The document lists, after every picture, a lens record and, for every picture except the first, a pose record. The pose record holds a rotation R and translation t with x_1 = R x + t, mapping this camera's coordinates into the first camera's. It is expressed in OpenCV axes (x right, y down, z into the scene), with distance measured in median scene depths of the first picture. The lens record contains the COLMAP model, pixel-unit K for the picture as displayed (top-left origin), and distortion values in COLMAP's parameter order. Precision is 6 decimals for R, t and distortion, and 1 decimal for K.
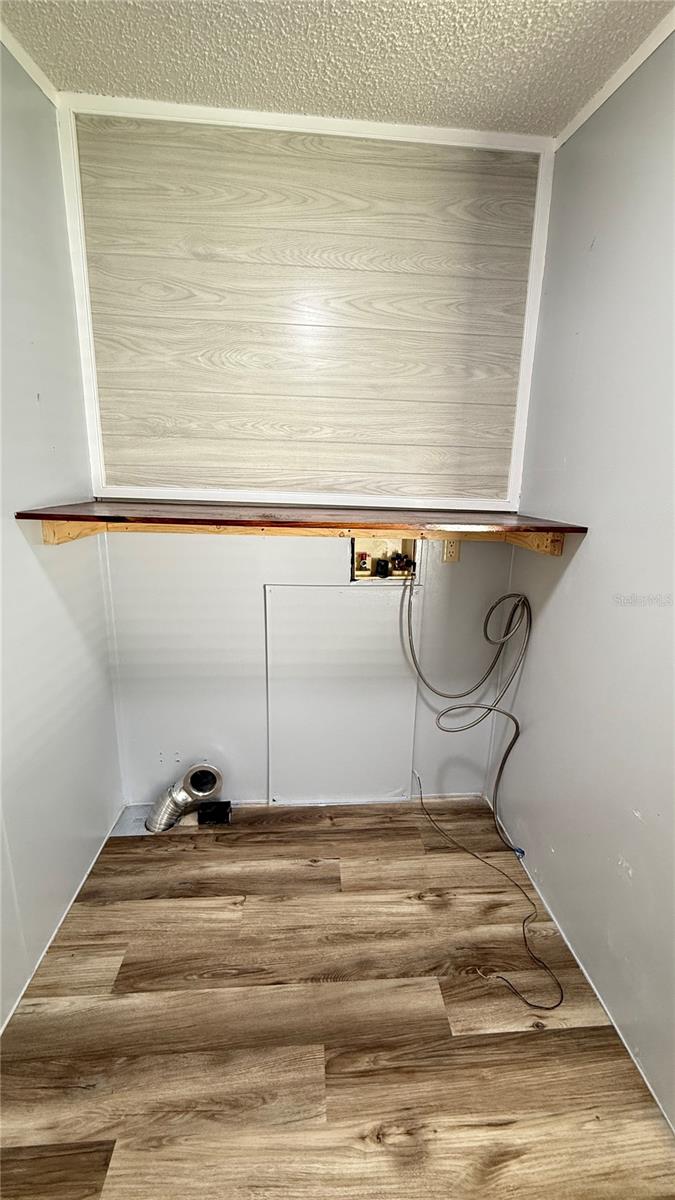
lens RADIAL K [[481.0, 0, 337.5], [0, 481.0, 600.0], [0, 0, 1]] dist [0.000465, 0.000204]
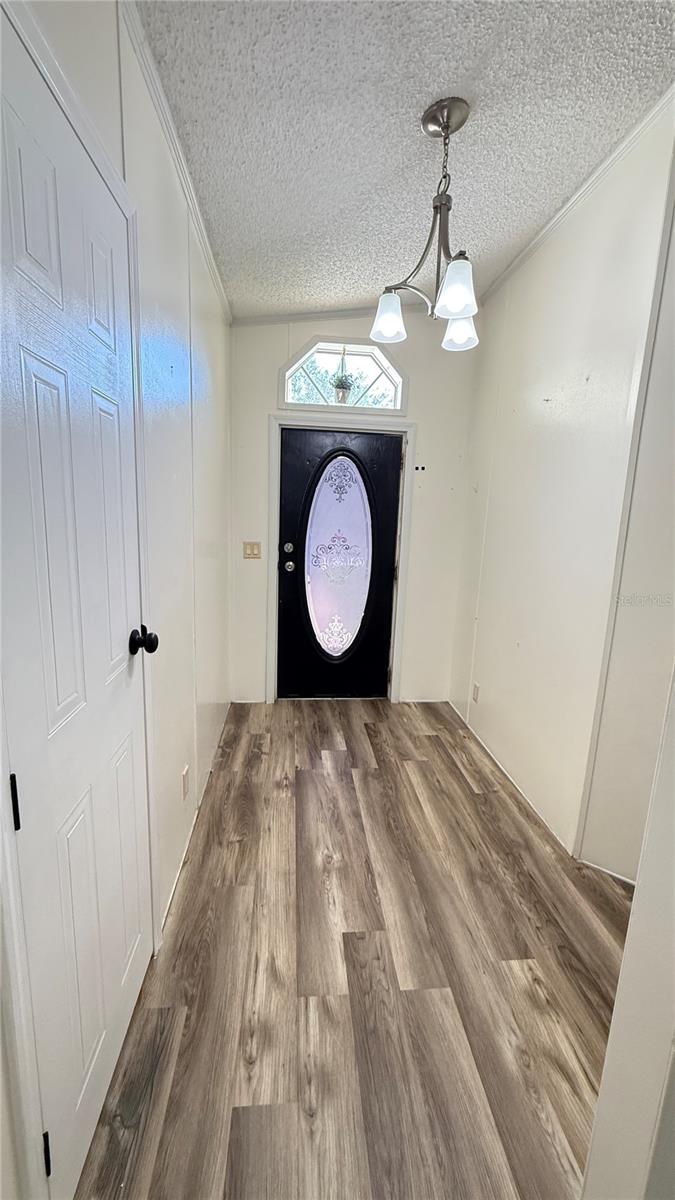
lens RADIAL K [[481.0, 0, 337.5], [0, 481.0, 600.0], [0, 0, 1]] dist [0.000465, 0.000204]
pose [[-0.013140, -0.201781, 0.979342, -0.841981], [0.192794, 0.960538, 0.200493, -0.150084], [-0.981151, 0.191446, 0.026281, 0.561428]]
